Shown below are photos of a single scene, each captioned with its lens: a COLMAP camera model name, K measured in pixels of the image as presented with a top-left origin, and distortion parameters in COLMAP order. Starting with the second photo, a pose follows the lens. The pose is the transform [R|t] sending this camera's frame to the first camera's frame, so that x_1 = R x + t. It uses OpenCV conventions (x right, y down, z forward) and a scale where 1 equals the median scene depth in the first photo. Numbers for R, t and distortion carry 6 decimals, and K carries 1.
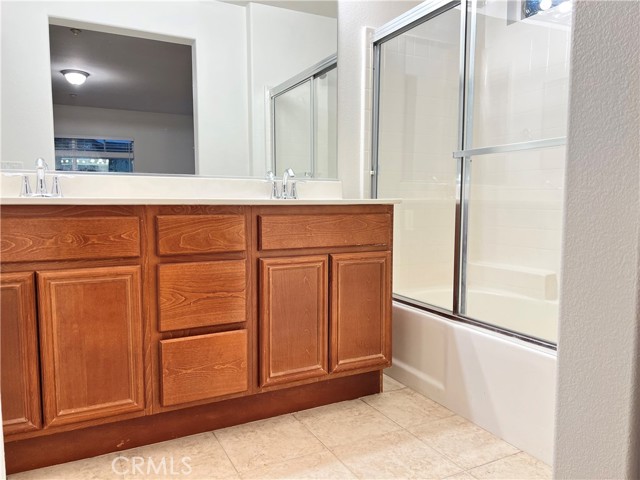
lens RADIAL K [[476.2, 0, 320.0], [0, 476.2, 240.0], [0, 0, 1]] dist [-0.000211, -0.001413]
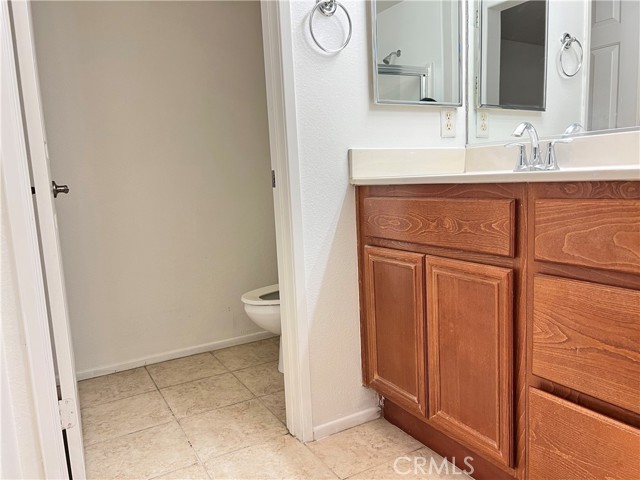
lens RADIAL K [[476.2, 0, 320.0], [0, 476.2, 240.0], [0, 0, 1]] dist [-0.000211, -0.001413]
pose [[0.047010, 0.124334, -0.991126, 0.292876], [-0.033496, 0.991861, 0.122838, -0.065817], [0.998333, 0.027425, 0.050792, 0.683215]]
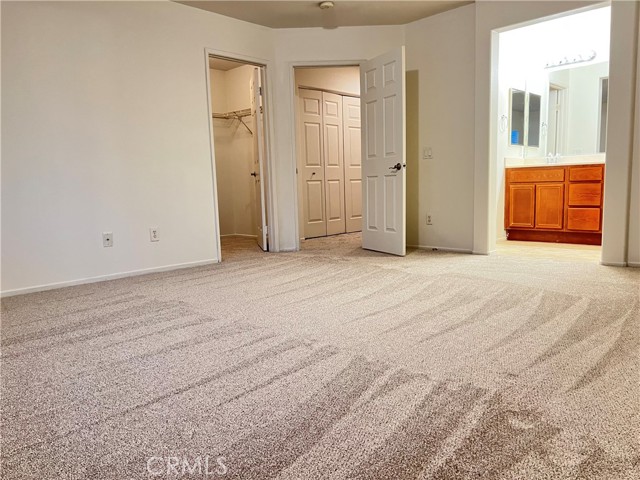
lens RADIAL K [[476.2, 0, 320.0], [0, 476.2, 240.0], [0, 0, 1]] dist [-0.000211, -0.001413]
pose [[0.302317, 0.101169, -0.947823, 2.258840], [-0.054504, 0.994560, 0.088773, 0.237316], [0.951648, 0.024823, 0.306186, -1.587761]]
